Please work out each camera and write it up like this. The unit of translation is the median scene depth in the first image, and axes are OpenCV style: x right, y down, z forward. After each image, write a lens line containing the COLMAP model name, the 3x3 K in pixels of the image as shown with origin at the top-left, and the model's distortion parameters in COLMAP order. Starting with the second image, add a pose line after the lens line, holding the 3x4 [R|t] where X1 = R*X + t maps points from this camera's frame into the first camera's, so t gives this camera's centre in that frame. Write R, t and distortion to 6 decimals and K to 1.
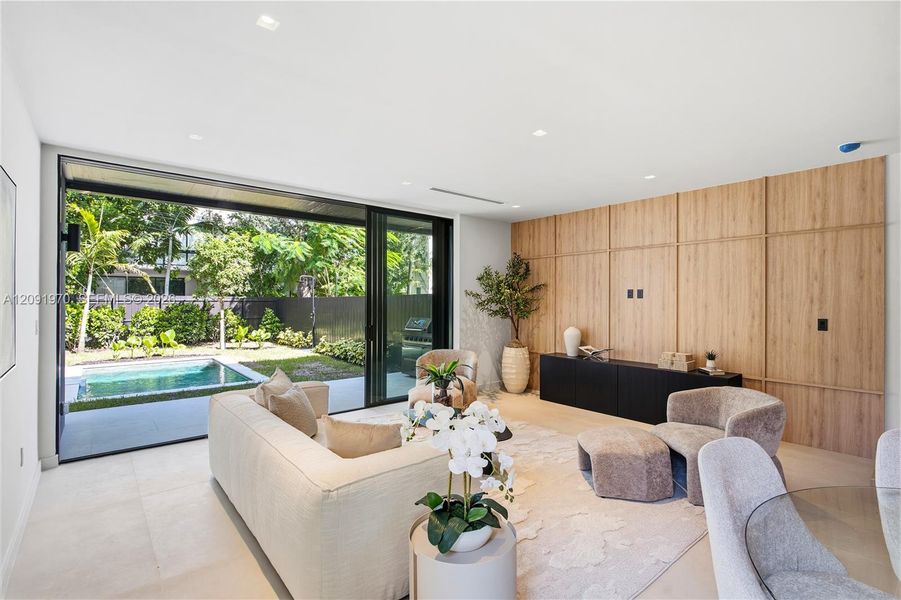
lens RADIAL K [[433.1, 0, 450.3], [0, 433.1, 298.6], [0, 0, 1]] dist [0.002434, 0.001295]
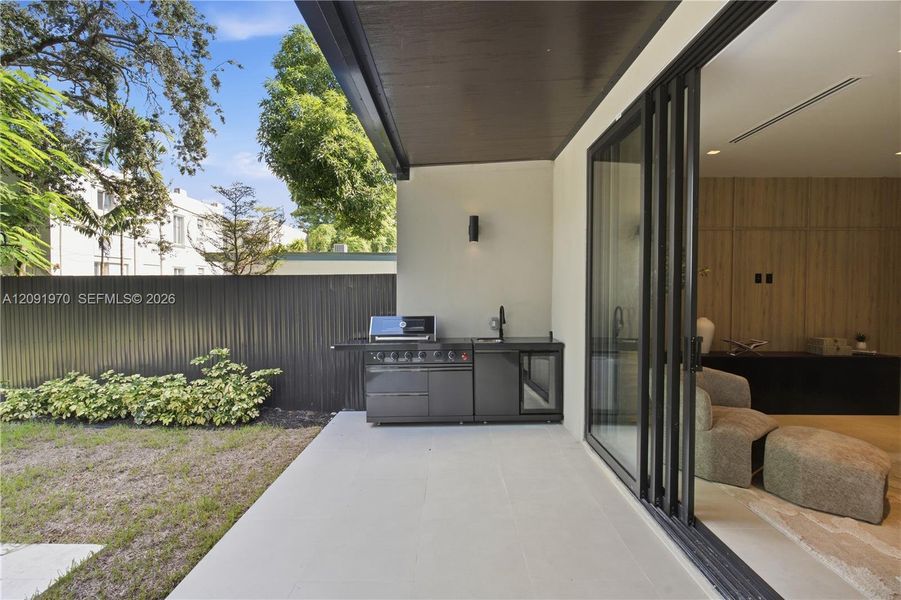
lens RADIAL K [[433.1, 0, 447.8], [0, 433.1, 293.3], [0, 0, 1]] dist [0.002434, 0.001295]
pose [[0.642477, -0.009373, 0.766248, -0.310067], [-0.002929, 0.999888, 0.014687, 0.003984], [-0.766299, -0.011680, 0.642378, 0.396304]]
